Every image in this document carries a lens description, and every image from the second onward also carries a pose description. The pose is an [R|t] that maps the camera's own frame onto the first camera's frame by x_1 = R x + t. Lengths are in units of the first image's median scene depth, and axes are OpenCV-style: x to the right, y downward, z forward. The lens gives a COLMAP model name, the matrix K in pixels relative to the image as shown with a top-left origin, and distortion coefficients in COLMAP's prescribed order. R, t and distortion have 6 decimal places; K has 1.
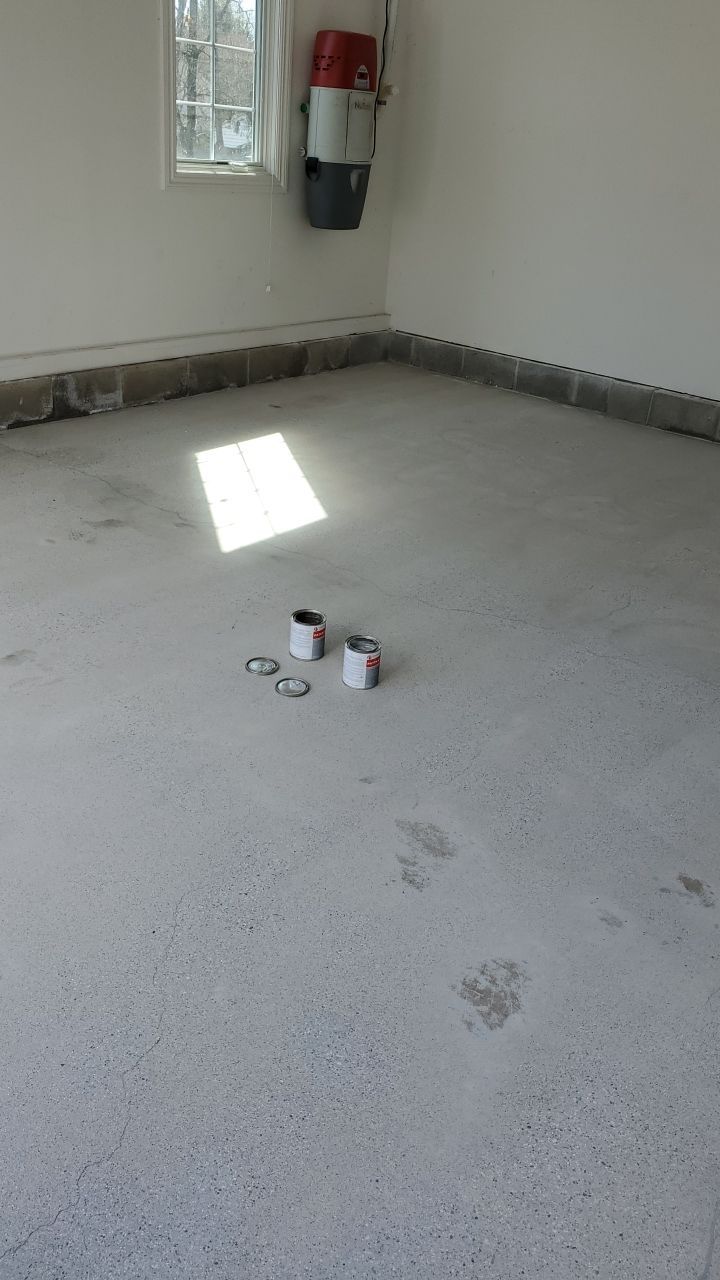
lens RADIAL K [[982.5, 0, 360.0], [0, 982.5, 640.0], [0, 0, 1]] dist [-0.008303, -0.005720]
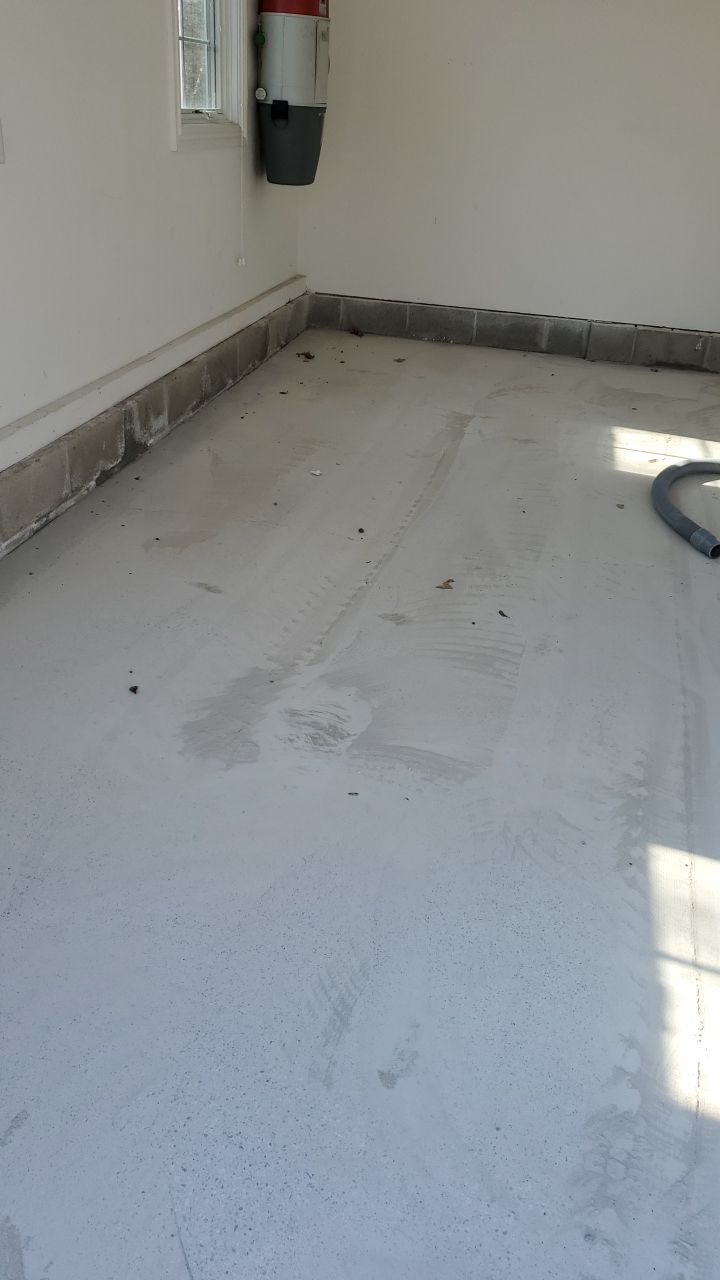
lens RADIAL K [[982.5, 0, 360.0], [0, 982.5, 640.0], [0, 0, 1]] dist [-0.008303, -0.005720]
pose [[0.892502, -0.241985, 0.380637, -0.414362], [0.217694, 0.970205, 0.106355, -0.113580], [-0.395032, -0.012060, 0.918588, 0.188721]]
